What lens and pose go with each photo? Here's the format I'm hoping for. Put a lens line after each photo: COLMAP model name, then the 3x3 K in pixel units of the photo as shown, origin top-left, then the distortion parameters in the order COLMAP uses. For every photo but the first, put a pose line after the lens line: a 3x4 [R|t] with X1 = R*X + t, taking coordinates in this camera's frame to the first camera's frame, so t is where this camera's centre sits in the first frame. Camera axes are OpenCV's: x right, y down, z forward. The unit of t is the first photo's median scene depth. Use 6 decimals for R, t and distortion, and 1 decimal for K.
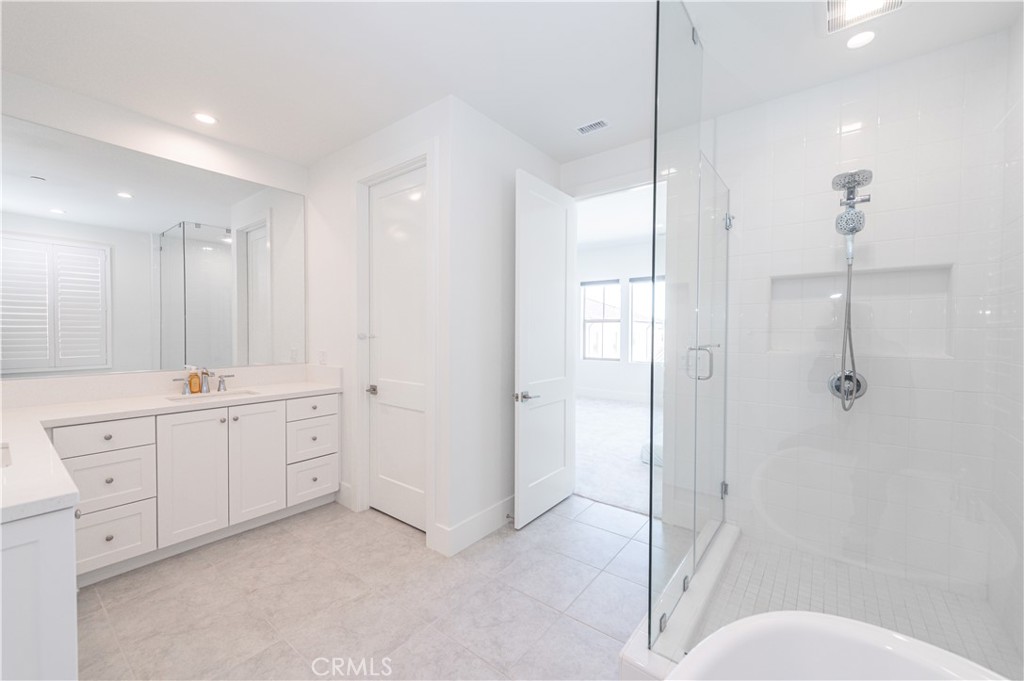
lens RADIAL K [[401.5, 0, 512.5], [0, 401.5, 342.0], [0, 0, 1]] dist [0.019048, -0.006507]
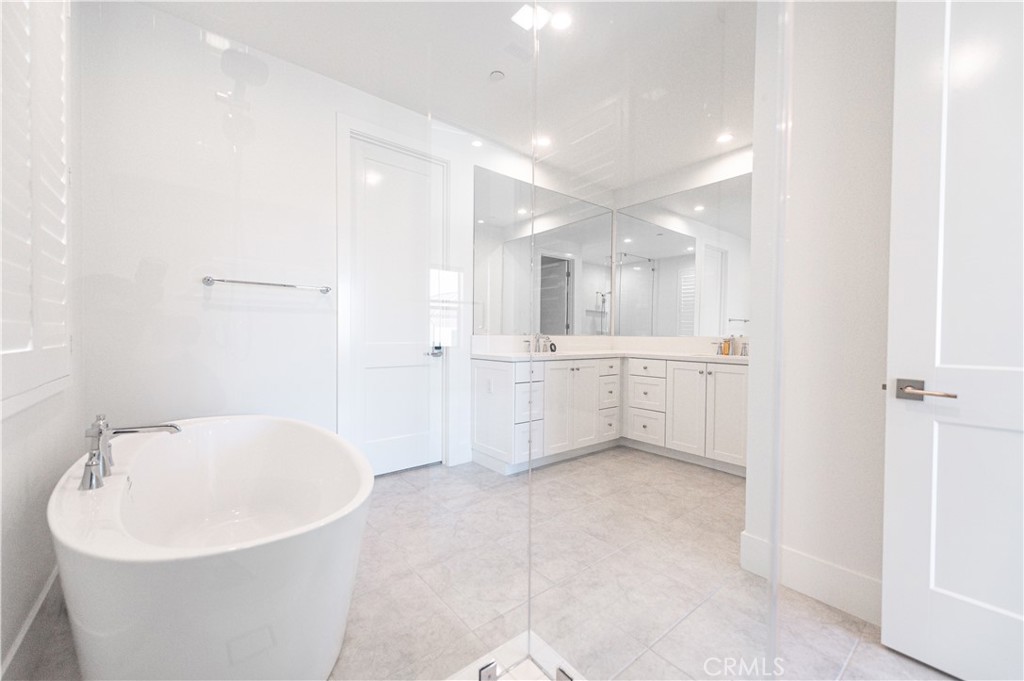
lens RADIAL K [[401.5, 0, 512.5], [0, 401.5, 342.0], [0, 0, 1]] dist [0.019048, -0.006507]
pose [[-0.226362, 0.010777, -0.973984, 0.750272], [-0.033217, 0.999272, 0.018777, 0.103894], [0.973477, 0.036603, -0.225839, 0.777538]]
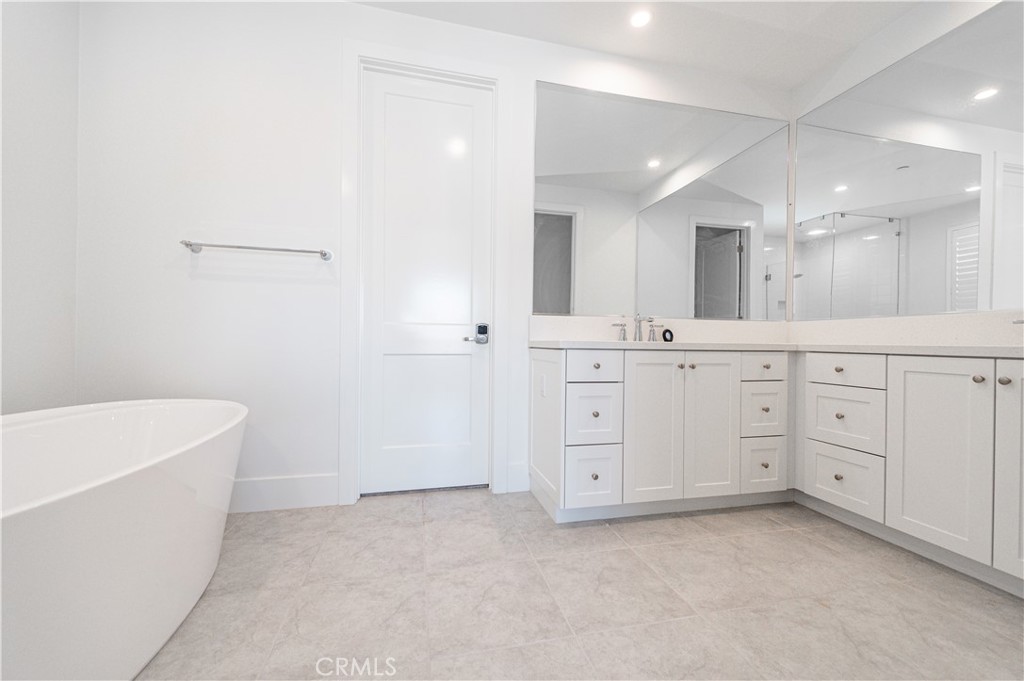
lens RADIAL K [[401.5, 0, 512.5], [0, 401.5, 342.0], [0, 0, 1]] dist [0.019048, -0.006507]
pose [[-0.626875, -0.010857, -0.779044, 0.201729], [-0.033377, 0.999359, 0.012930, 0.171358], [0.778404, 0.034108, -0.626836, 0.931897]]
